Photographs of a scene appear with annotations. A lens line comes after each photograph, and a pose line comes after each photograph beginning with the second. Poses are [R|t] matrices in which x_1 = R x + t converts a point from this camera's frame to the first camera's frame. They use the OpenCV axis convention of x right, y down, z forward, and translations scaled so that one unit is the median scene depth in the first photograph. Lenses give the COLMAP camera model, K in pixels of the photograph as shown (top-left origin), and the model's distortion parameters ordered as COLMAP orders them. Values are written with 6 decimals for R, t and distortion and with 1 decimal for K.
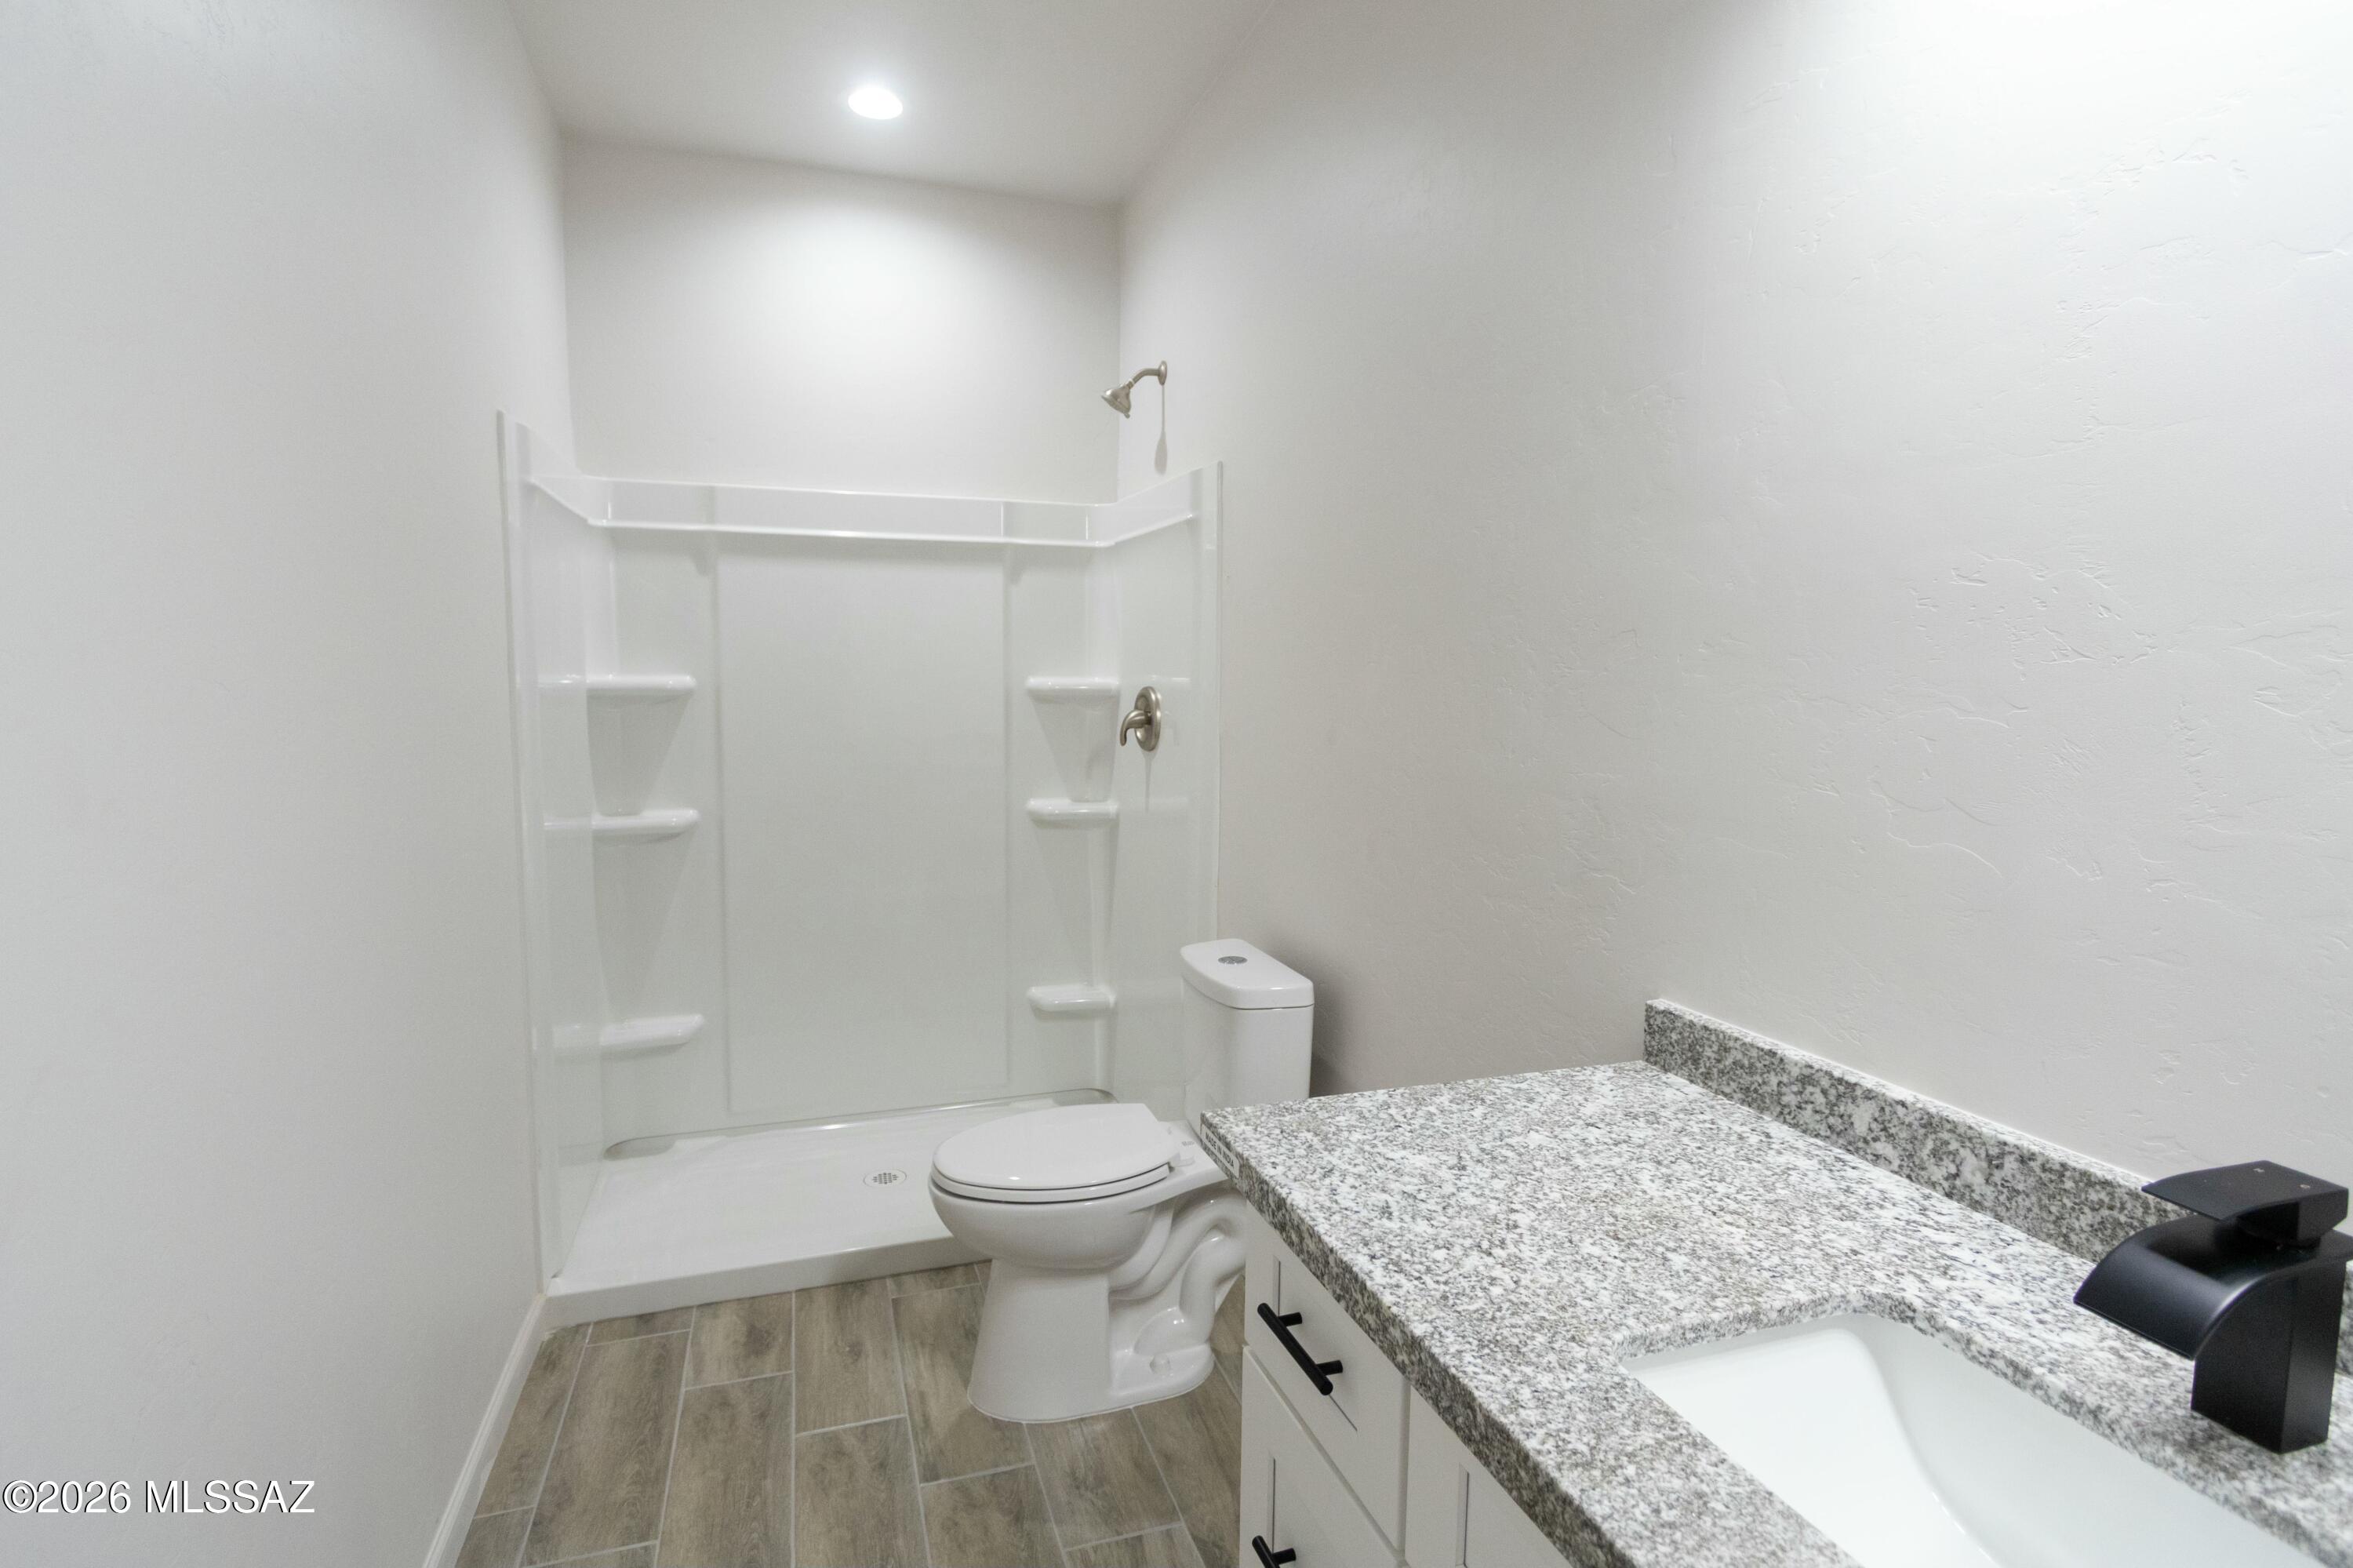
lens RADIAL K [[1129.8, 0, 1176.4], [0, 1129.8, 771.5], [0, 0, 1]] dist [-0.019663, -0.000245]
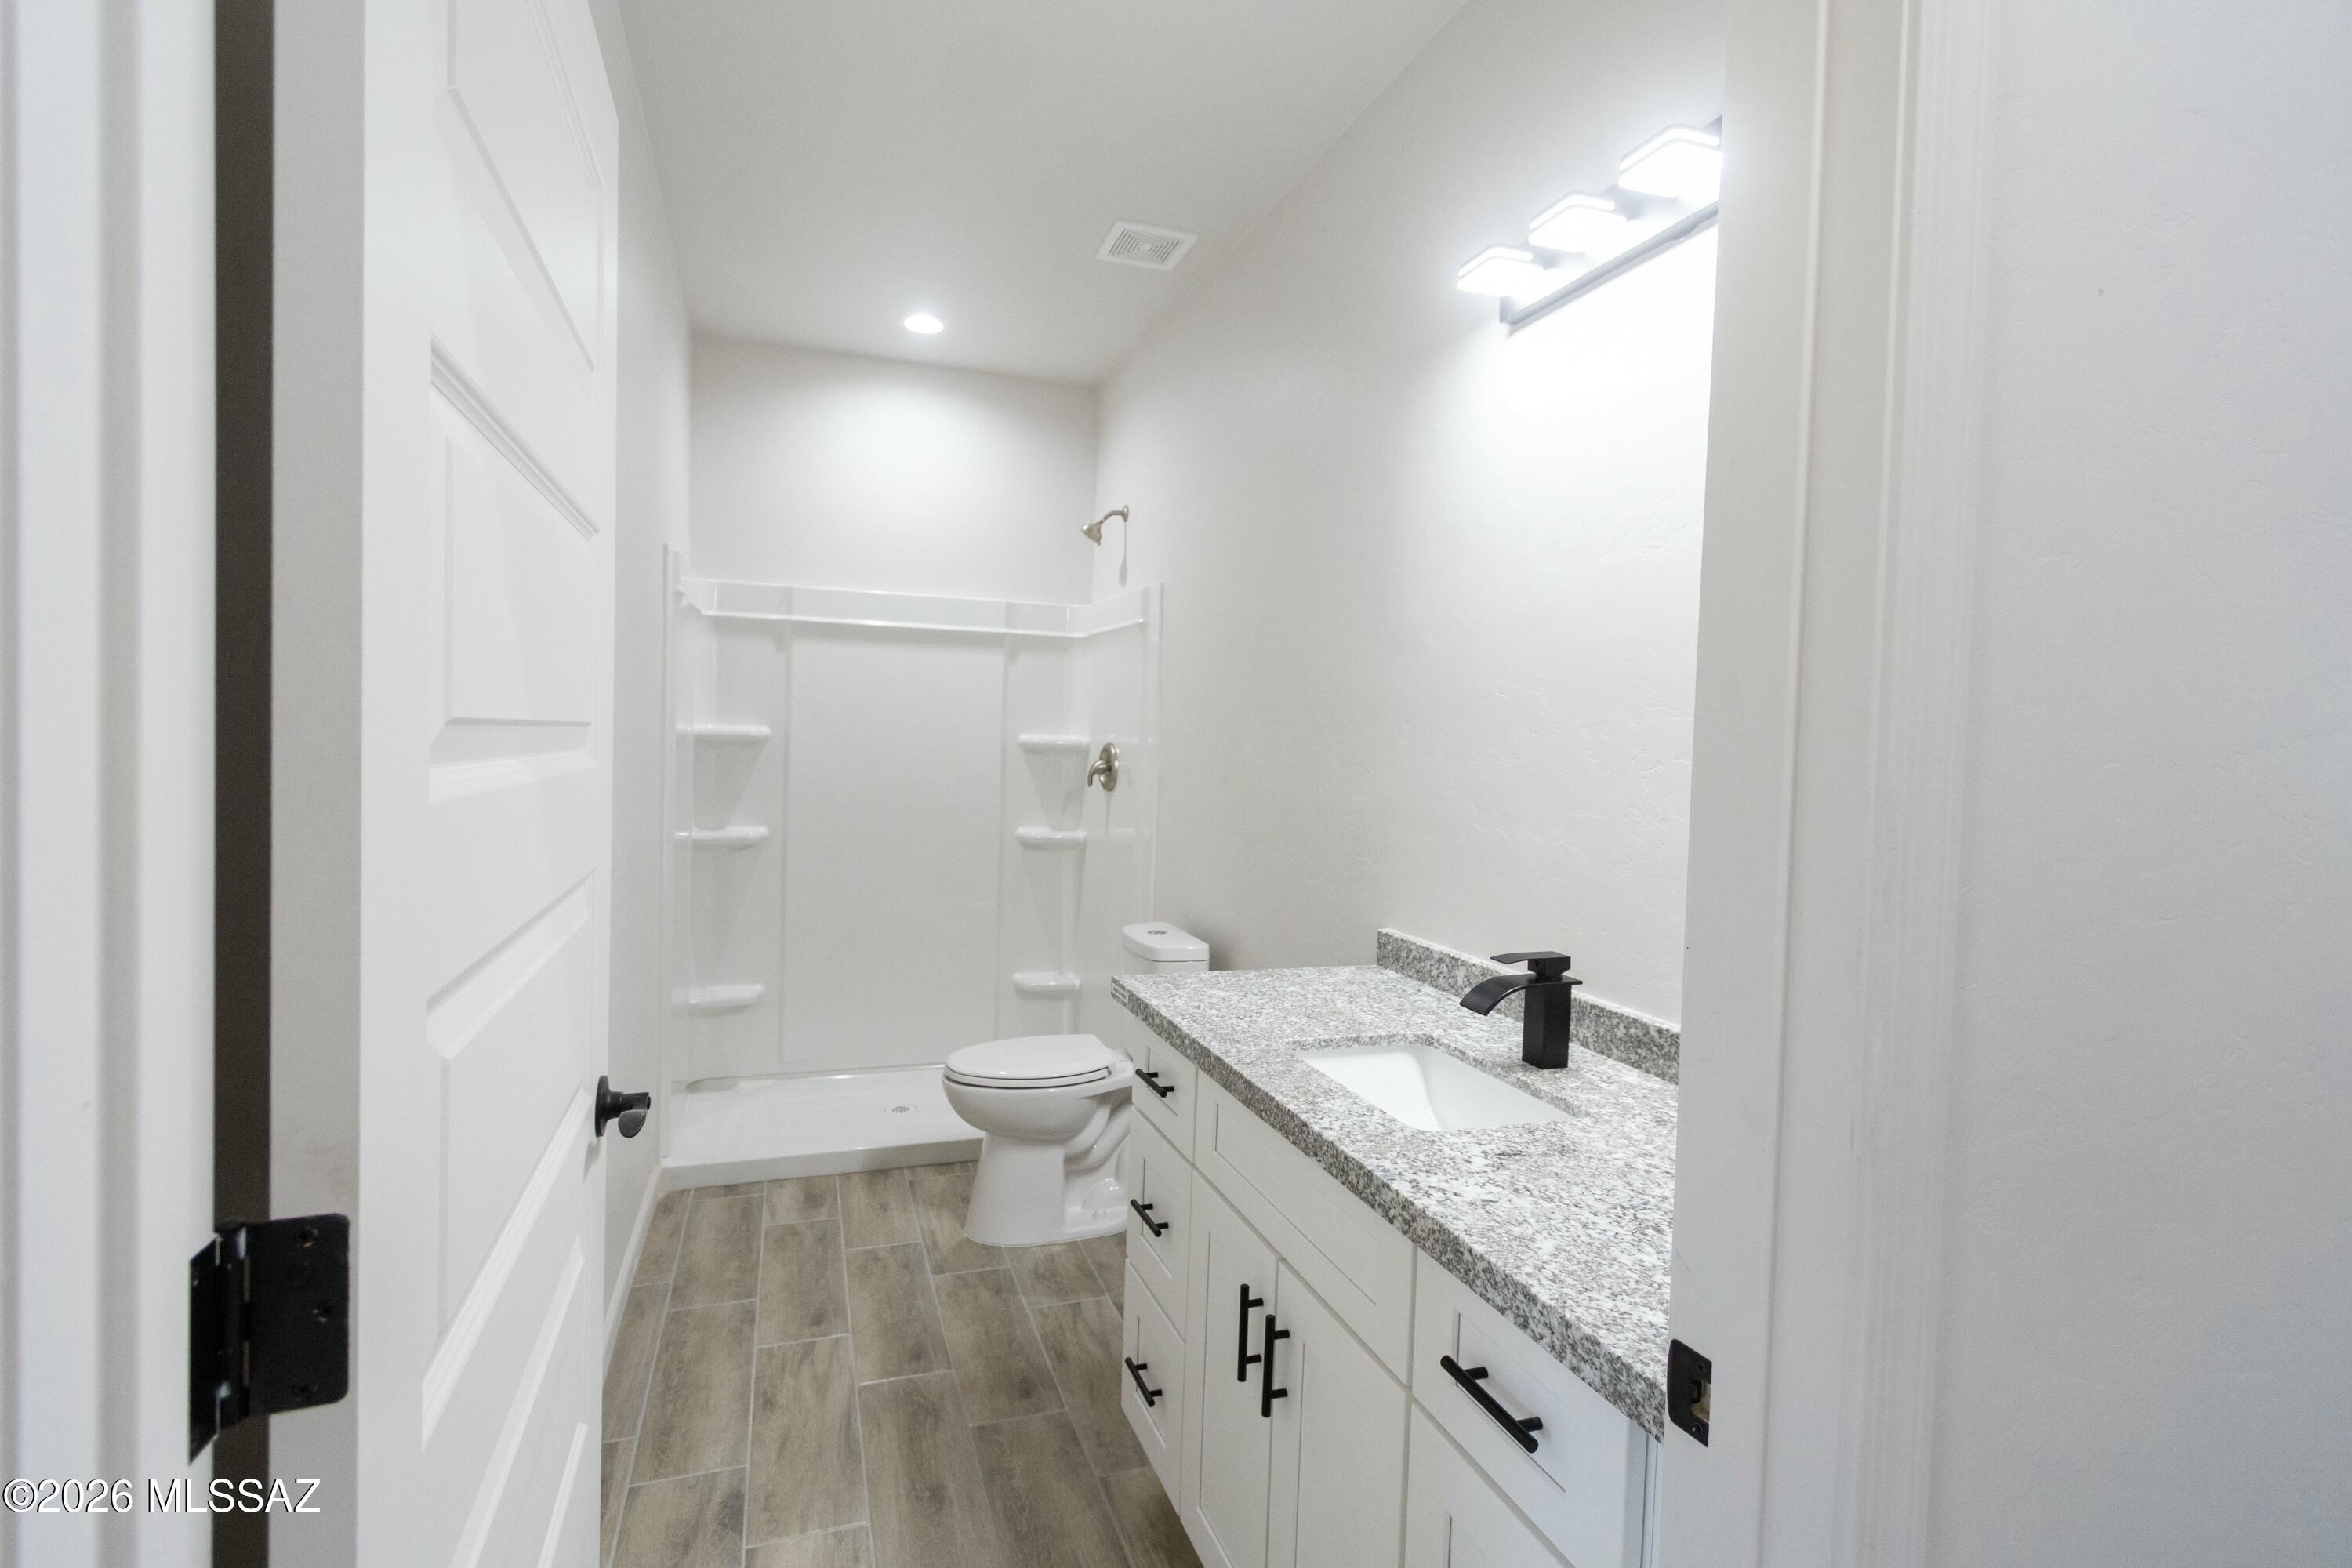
lens RADIAL K [[1129.3, 0, 1172.1], [0, 1129.3, 789.6], [0, 0, 1]] dist [-0.019663, -0.000245]
pose [[0.999682, 0.024237, 0.006928, 0.053784], [-0.023940, 0.998907, -0.040139, 0.041729], [-0.007893, 0.039961, 0.999170, -0.442057]]
